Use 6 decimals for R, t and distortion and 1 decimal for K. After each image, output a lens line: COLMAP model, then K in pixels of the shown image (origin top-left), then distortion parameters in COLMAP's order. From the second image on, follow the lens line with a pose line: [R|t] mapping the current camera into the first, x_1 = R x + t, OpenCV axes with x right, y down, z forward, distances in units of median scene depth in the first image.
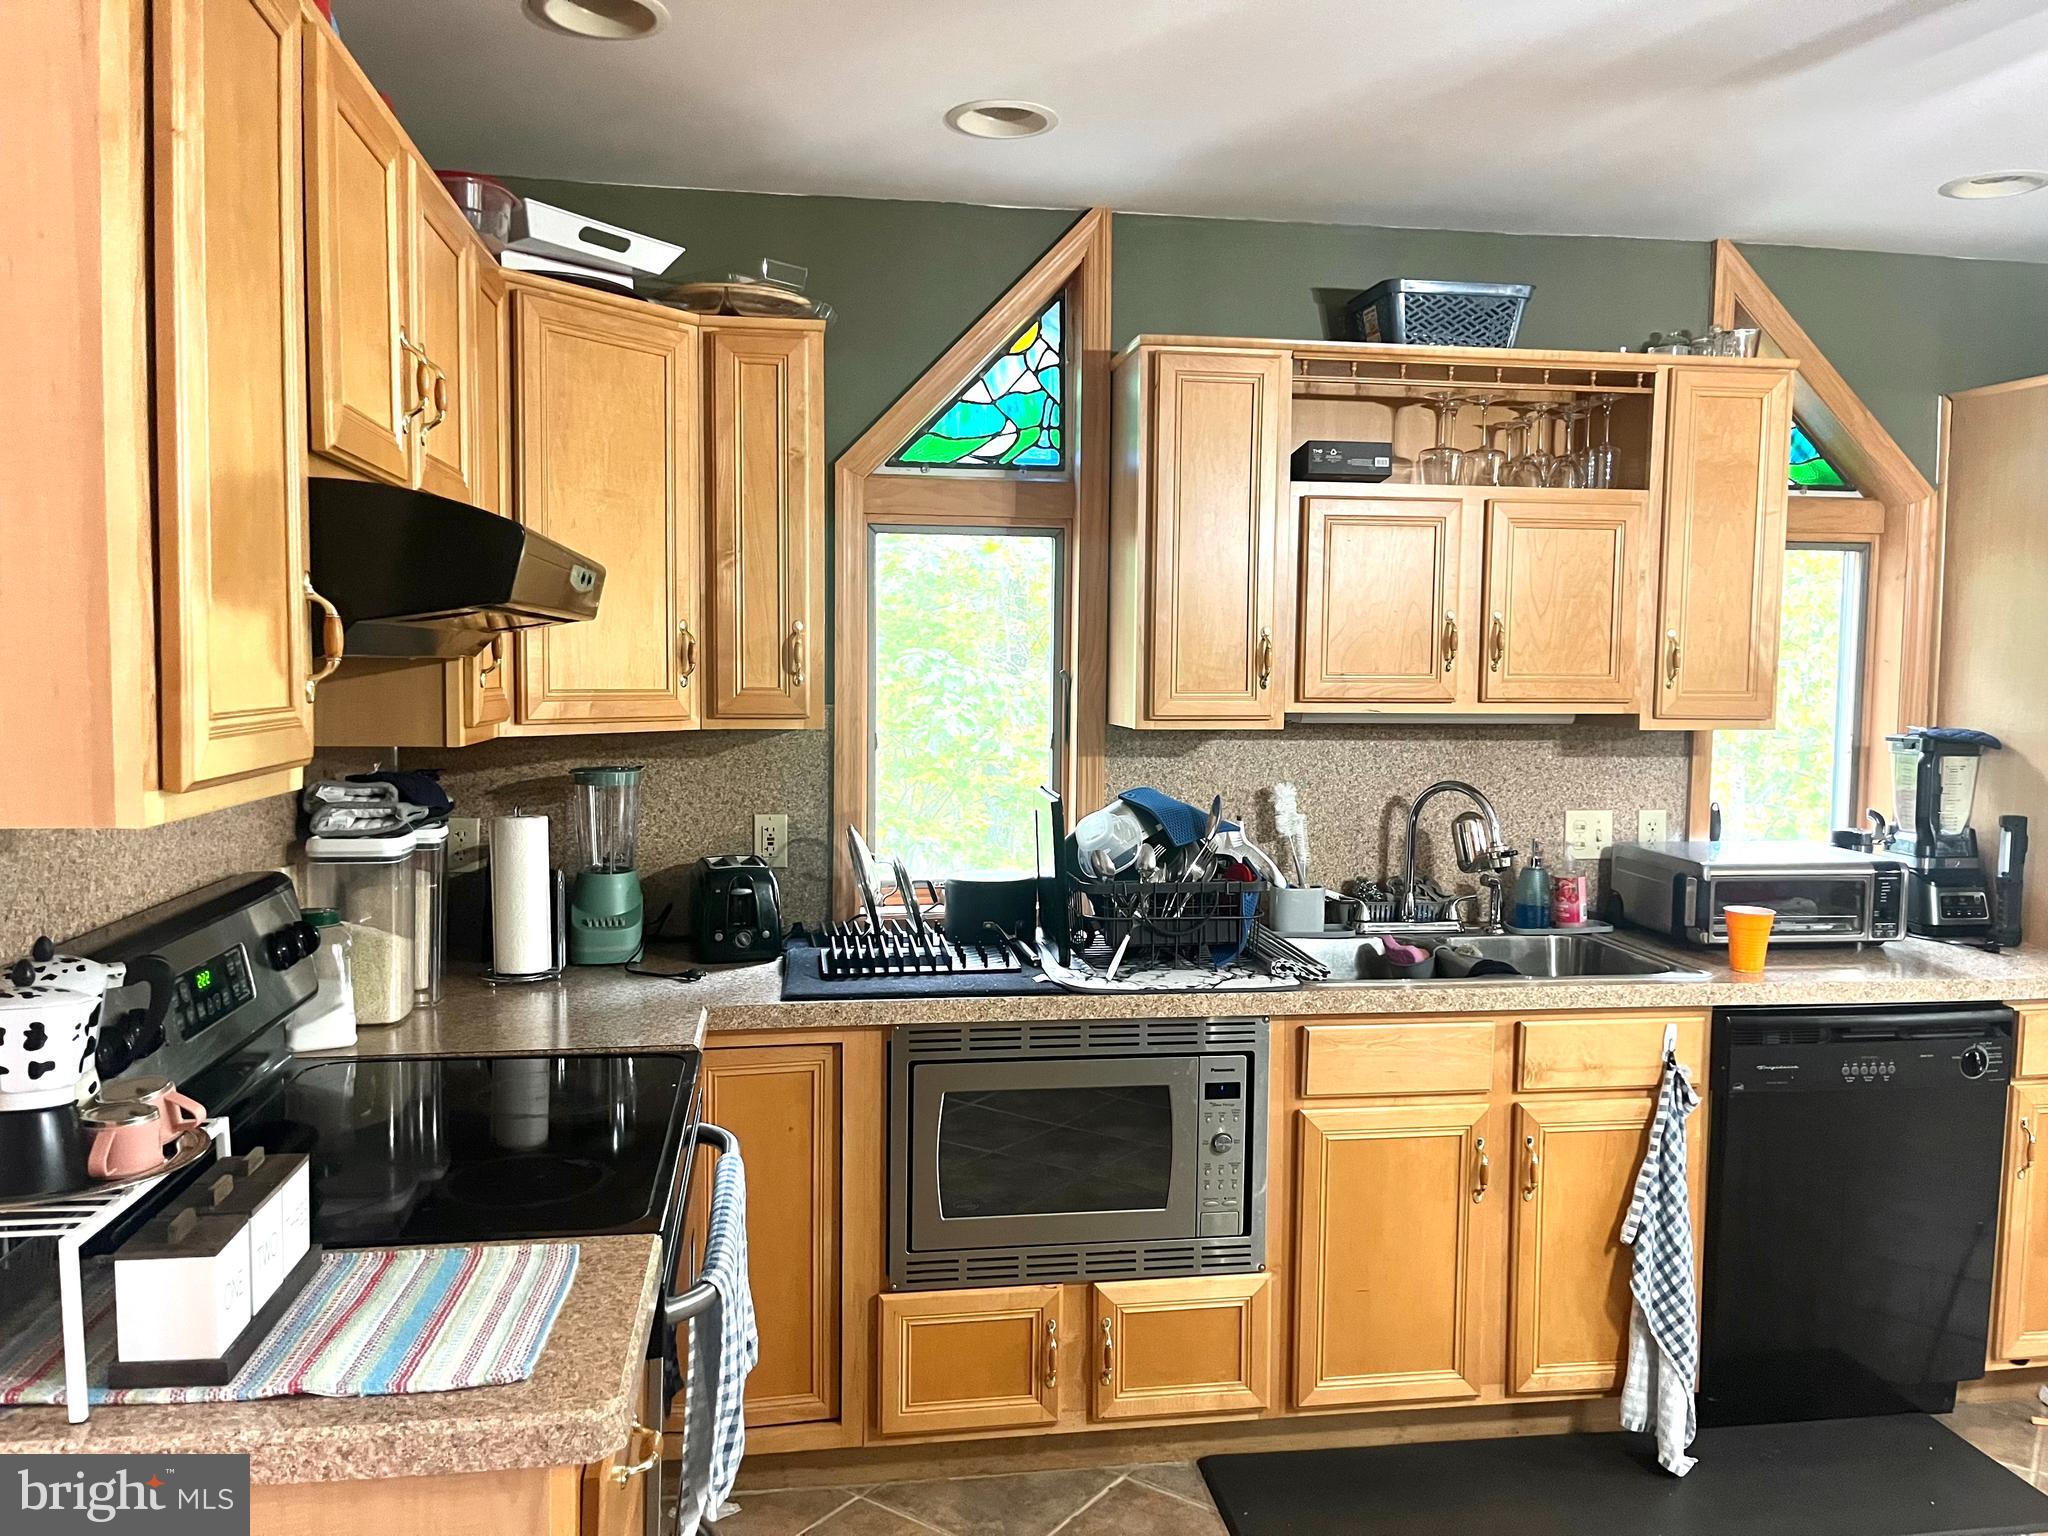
lens RADIAL K [[1527.7, 0, 1024.0], [0, 1527.7, 768.0], [0, 0, 1]] dist [0.002817, -0.002212]
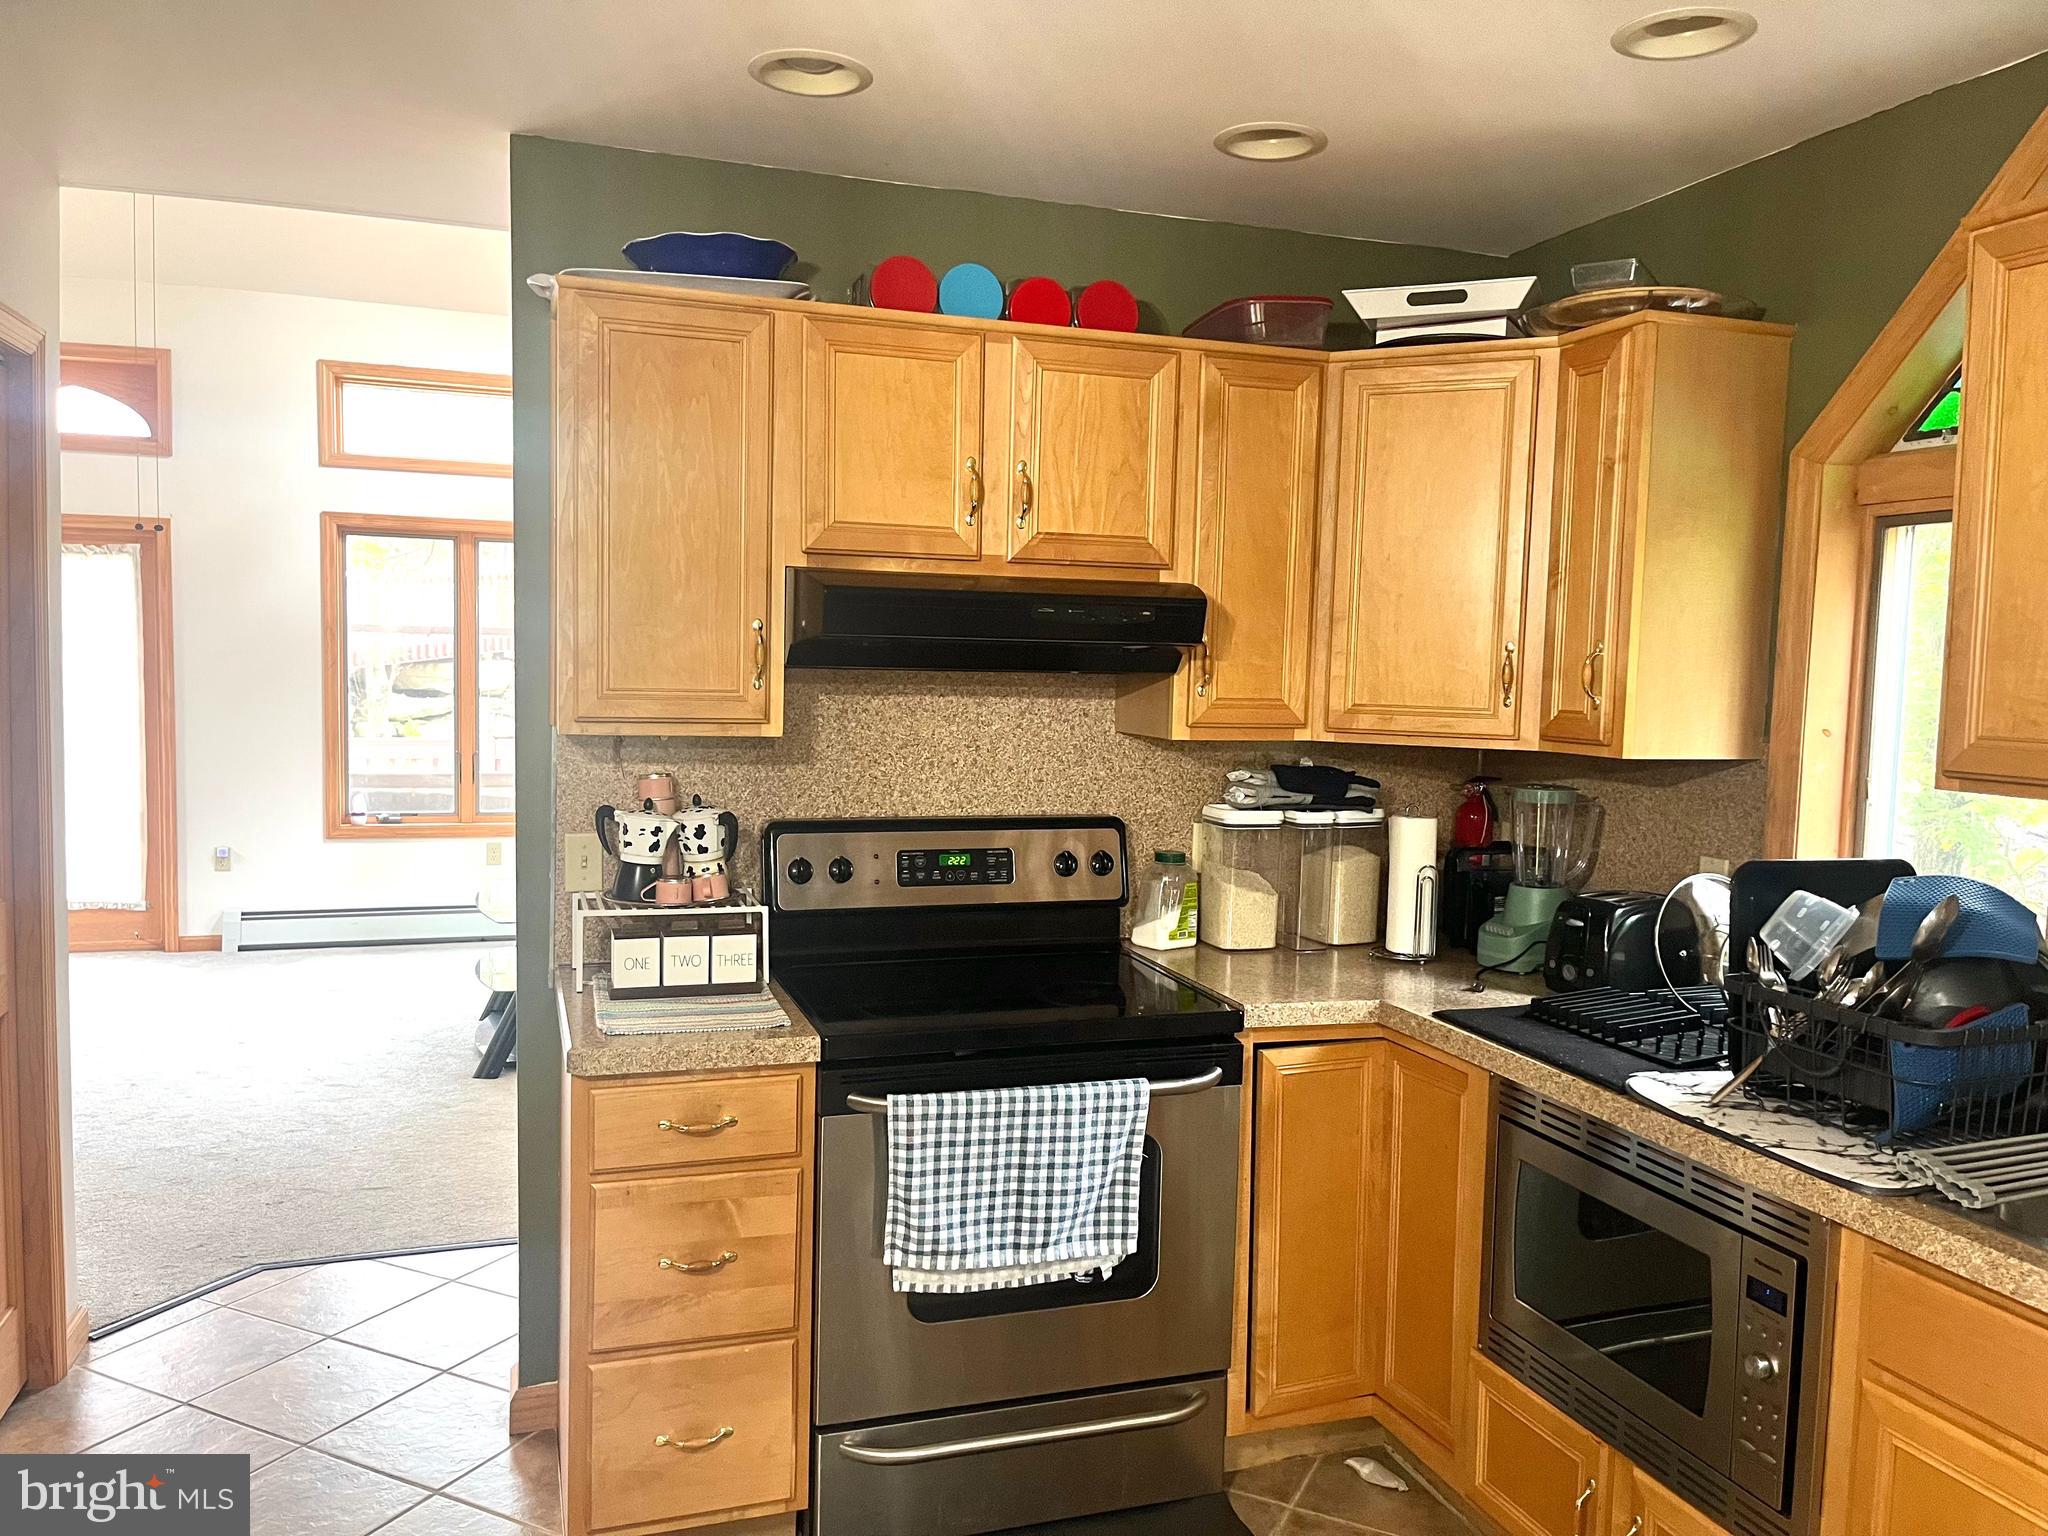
lens RADIAL K [[1527.7, 0, 1024.0], [0, 1527.7, 768.0], [0, 0, 1]] dist [0.002817, -0.002212]
pose [[0.175139, 0.067400, -0.982234, 0.747339], [-0.088722, 0.994675, 0.052434, -0.038538], [0.980538, 0.077963, 0.180187, 0.515261]]
